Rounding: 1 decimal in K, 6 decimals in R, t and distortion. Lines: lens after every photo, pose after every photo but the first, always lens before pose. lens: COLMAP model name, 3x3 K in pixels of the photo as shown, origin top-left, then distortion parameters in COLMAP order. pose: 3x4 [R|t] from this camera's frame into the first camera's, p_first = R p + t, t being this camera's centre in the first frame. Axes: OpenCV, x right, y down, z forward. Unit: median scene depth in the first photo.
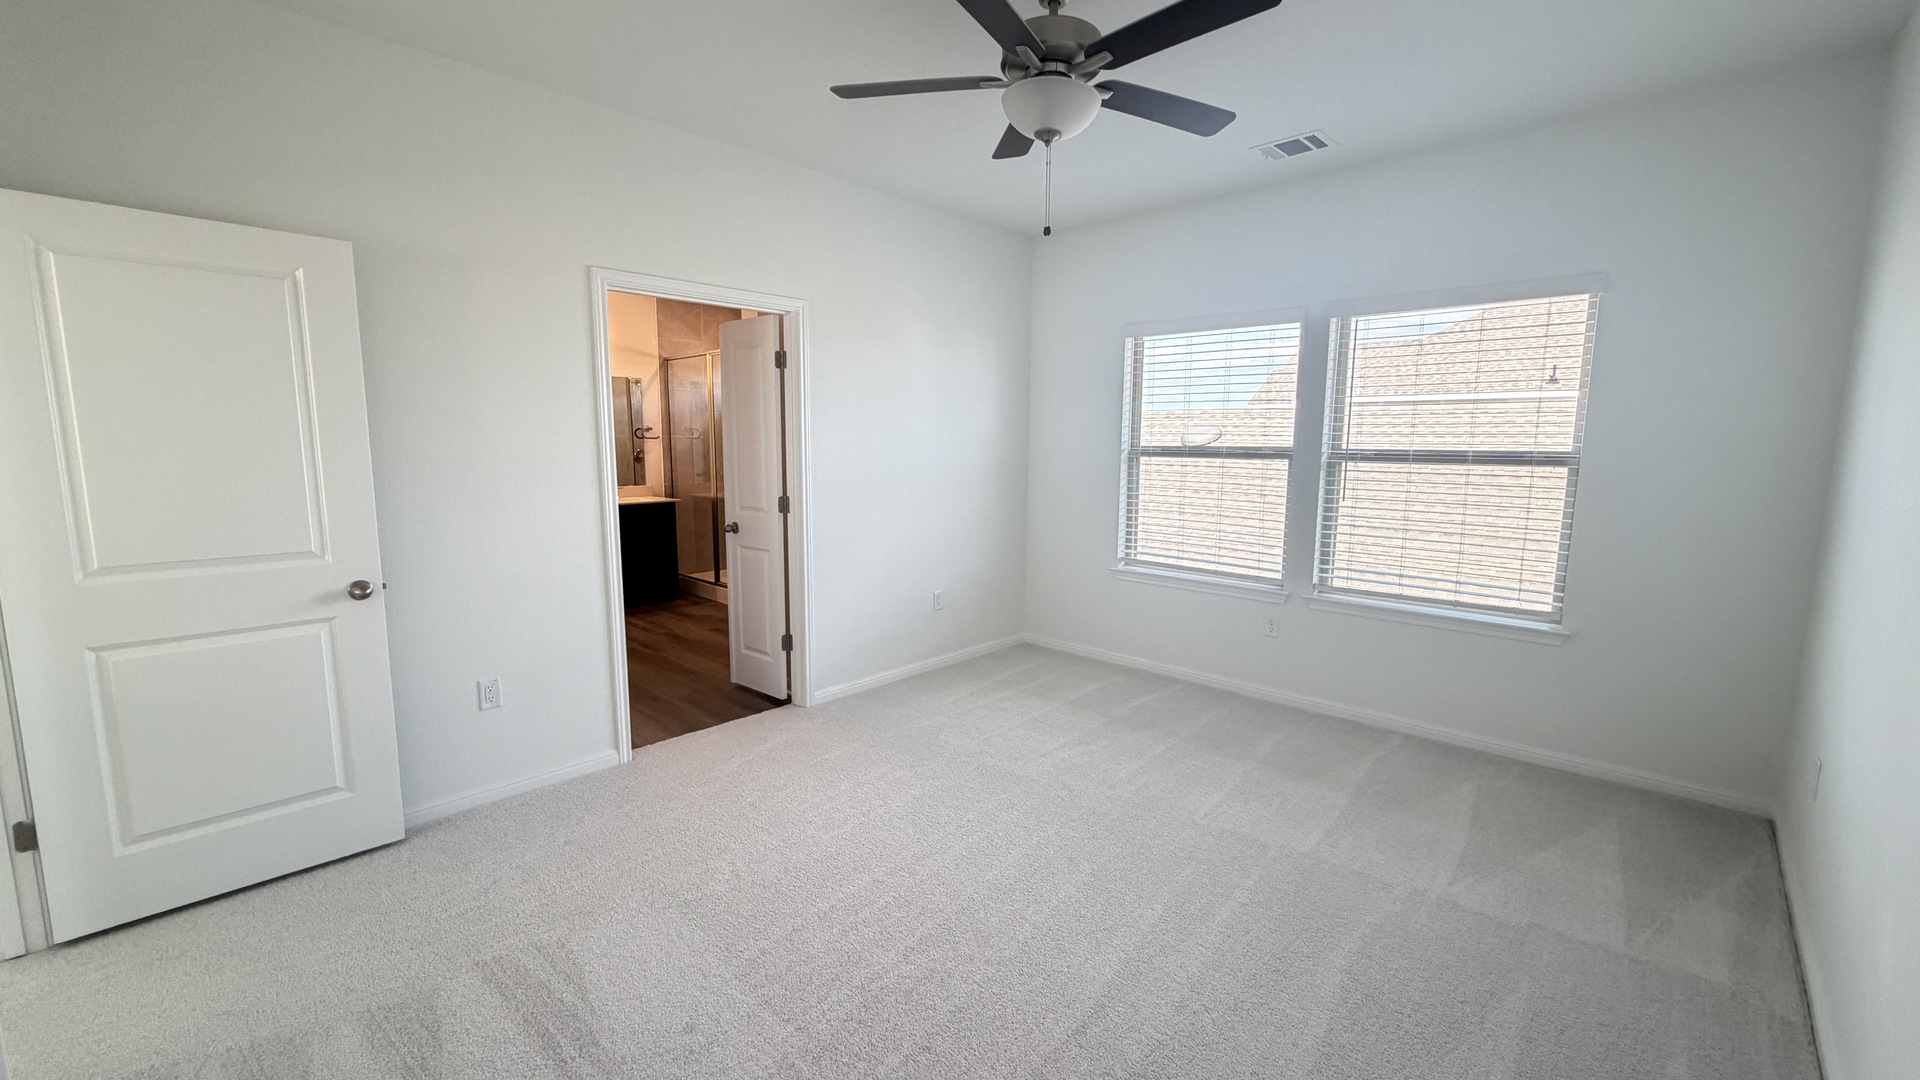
lens RADIAL K [[764.5, 0, 955.1], [0, 764.5, 535.8], [0, 0, 1]] dist [-0.001321, 0.000570]
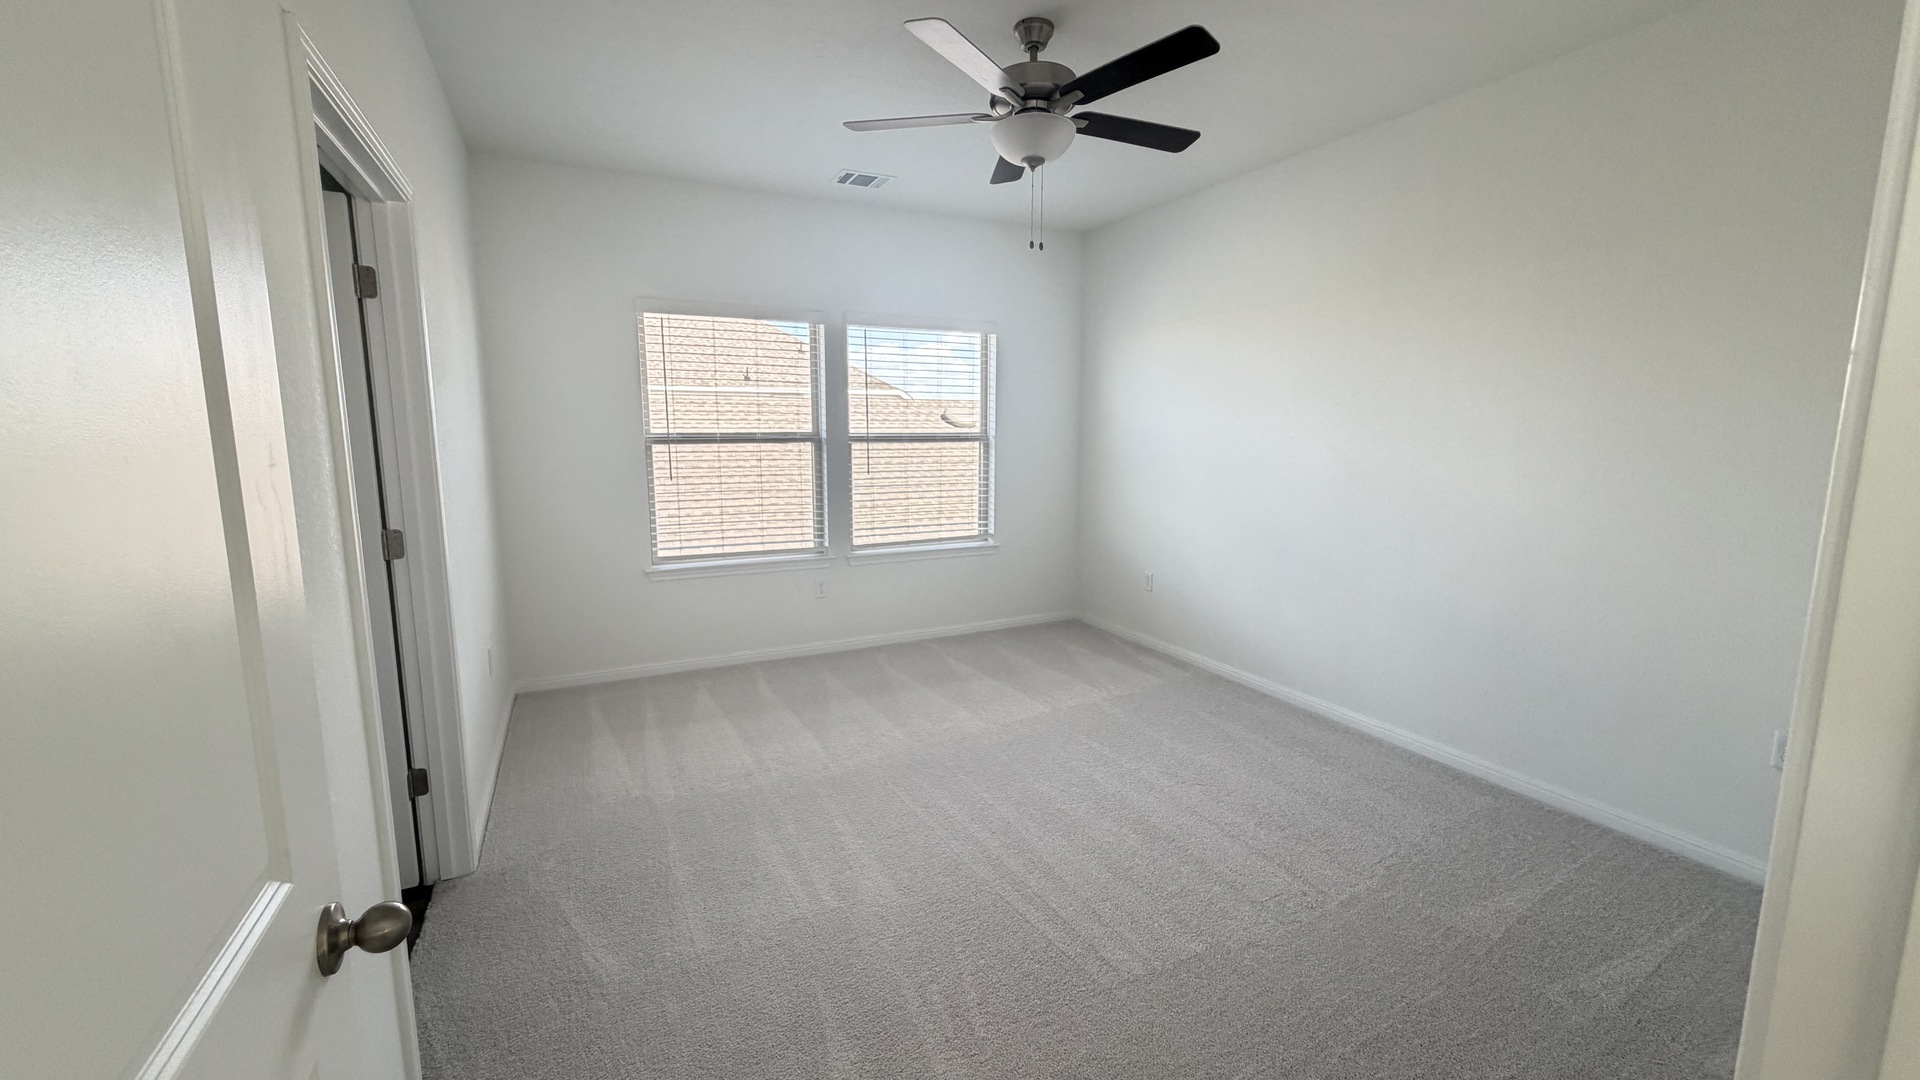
lens RADIAL K [[764.5, 0, 953.6], [0, 764.5, 541.3], [0, 0, 1]] dist [-0.001321, 0.000570]
pose [[0.345813, -0.159345, 0.924674, -0.583108], [0.114075, 0.985304, 0.127131, -0.077089], [-0.931343, 0.061518, 0.358908, 0.404819]]
